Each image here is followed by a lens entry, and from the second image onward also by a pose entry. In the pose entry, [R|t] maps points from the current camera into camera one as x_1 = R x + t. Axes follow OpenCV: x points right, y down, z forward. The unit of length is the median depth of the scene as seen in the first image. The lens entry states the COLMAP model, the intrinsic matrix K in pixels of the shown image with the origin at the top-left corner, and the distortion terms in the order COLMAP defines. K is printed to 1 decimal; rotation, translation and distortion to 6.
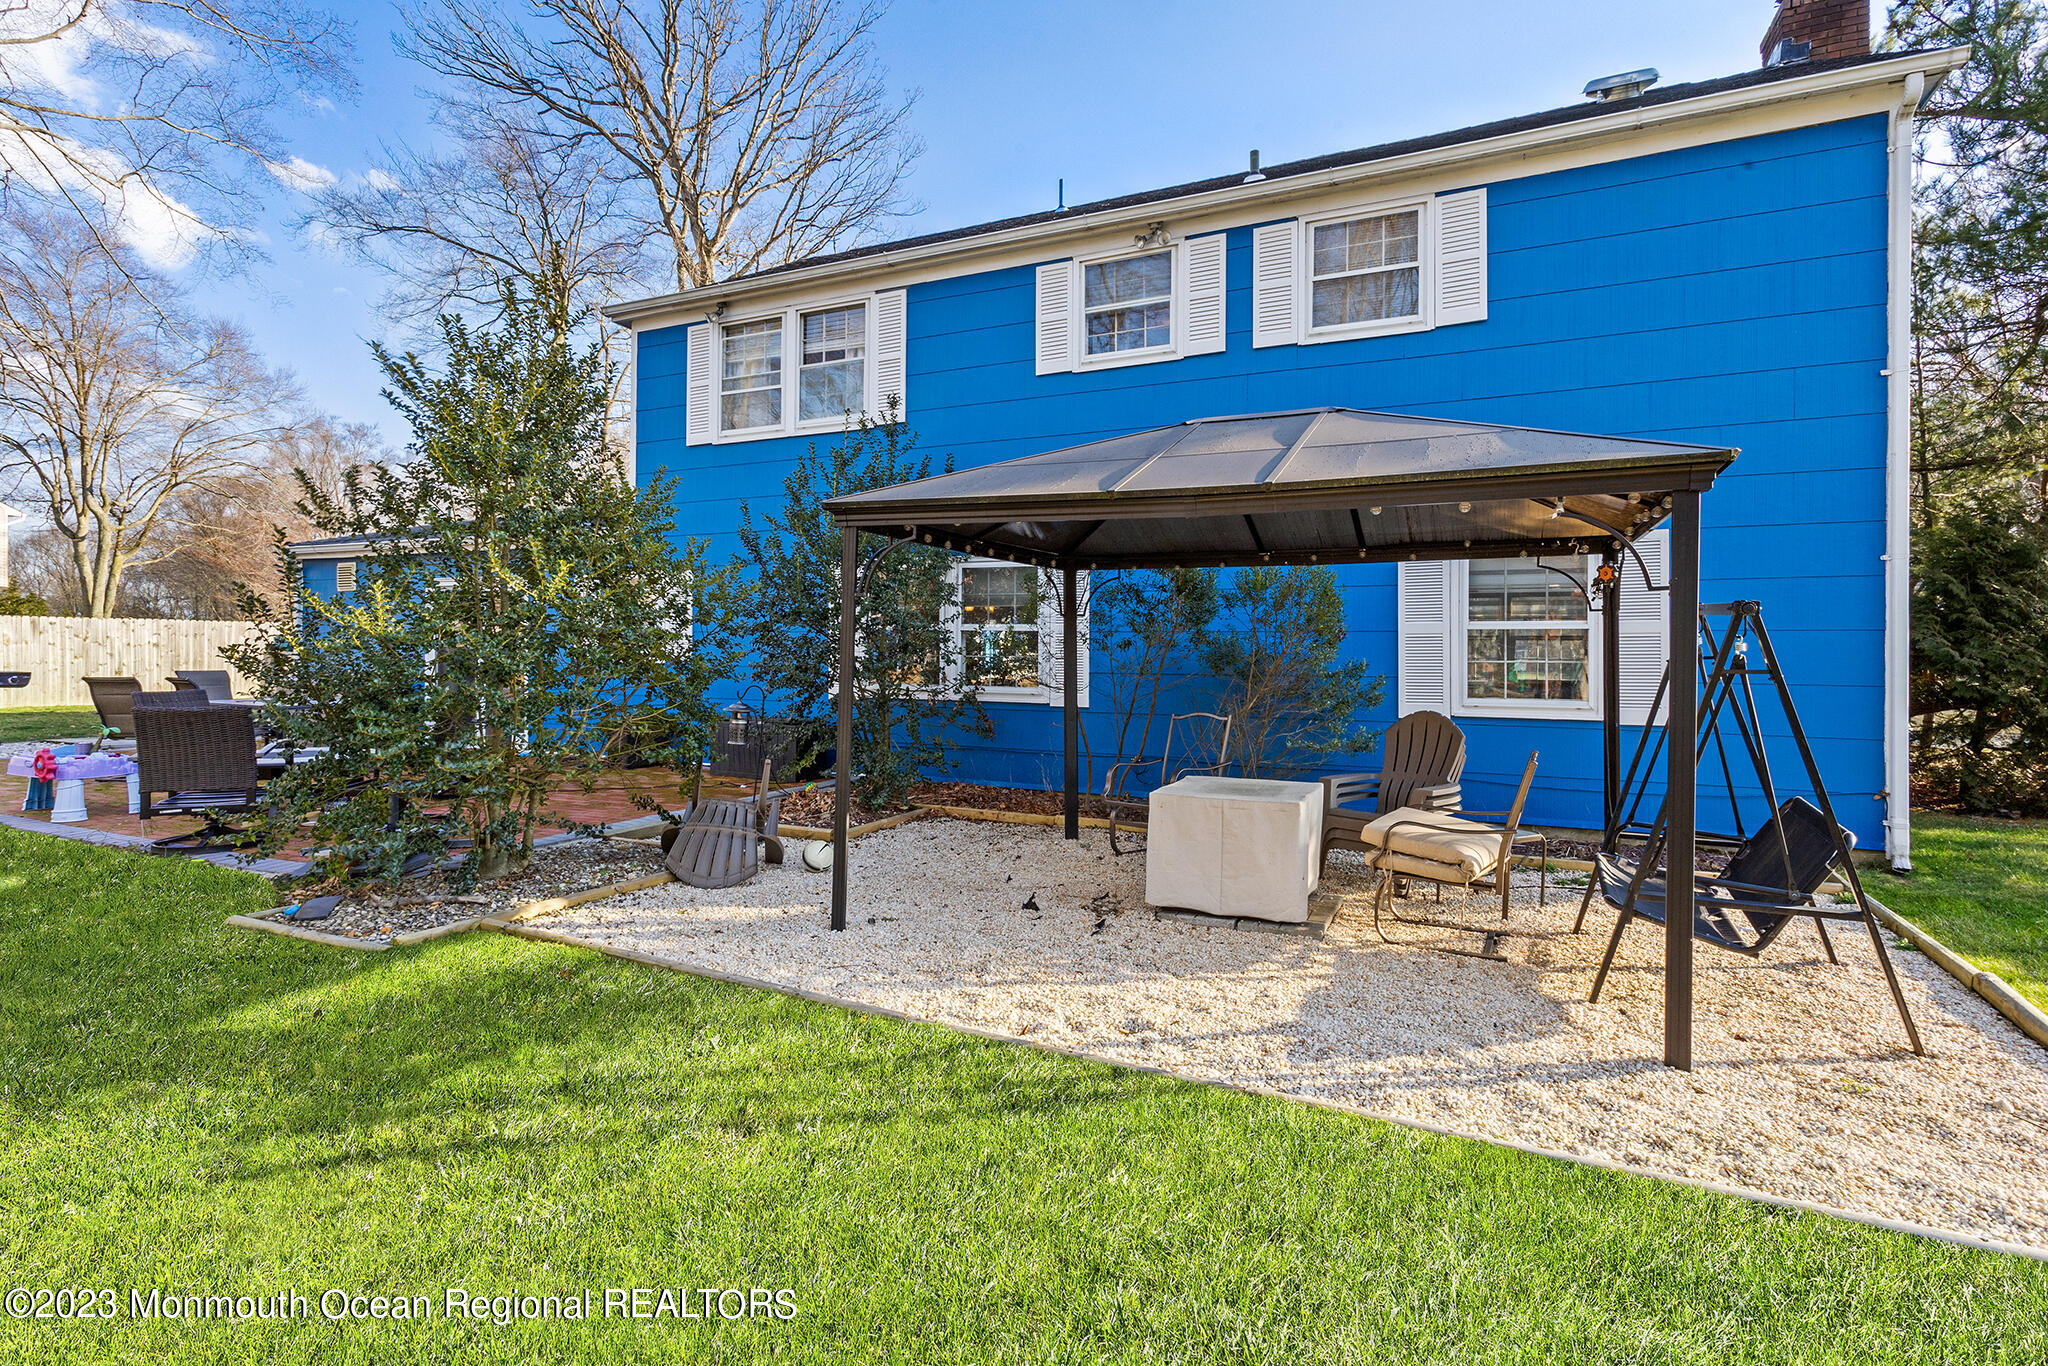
lens RADIAL K [[991.0, 0, 1017.4], [0, 991.0, 650.3], [0, 0, 1]] dist [0.001713, 0.002153]
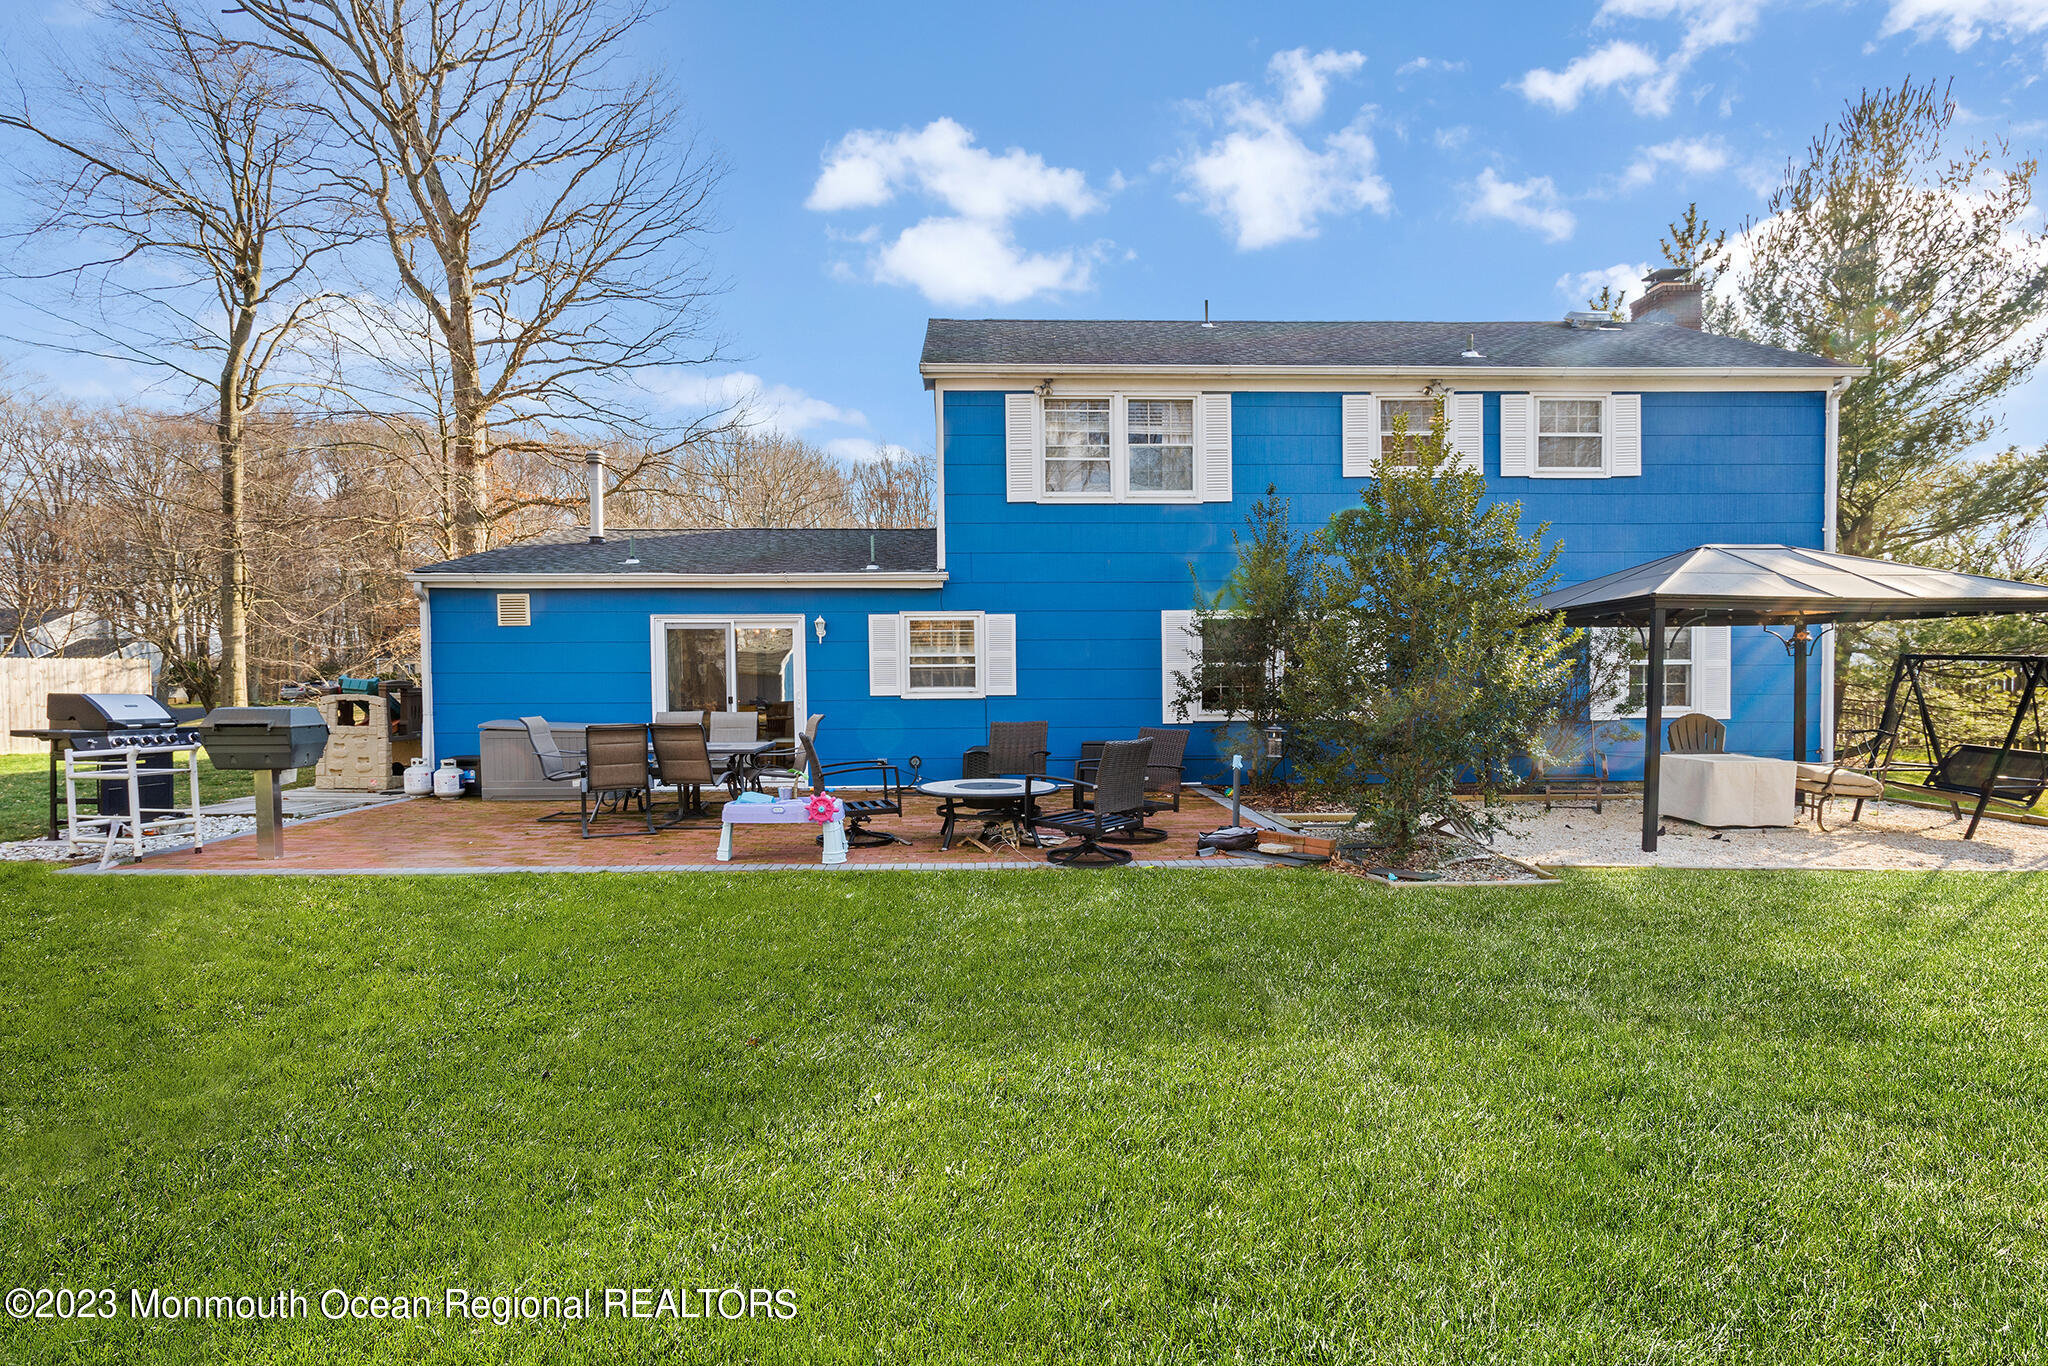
lens RADIAL K [[991.0, 0, 1012.2], [0, 991.0, 693.9], [0, 0, 1]] dist [0.001713, 0.002153]
pose [[0.891967, -0.014069, 0.451882, -0.868693], [0.010065, 0.999886, 0.011262, -0.005949], [-0.451989, -0.005497, 0.892007, 0.013873]]
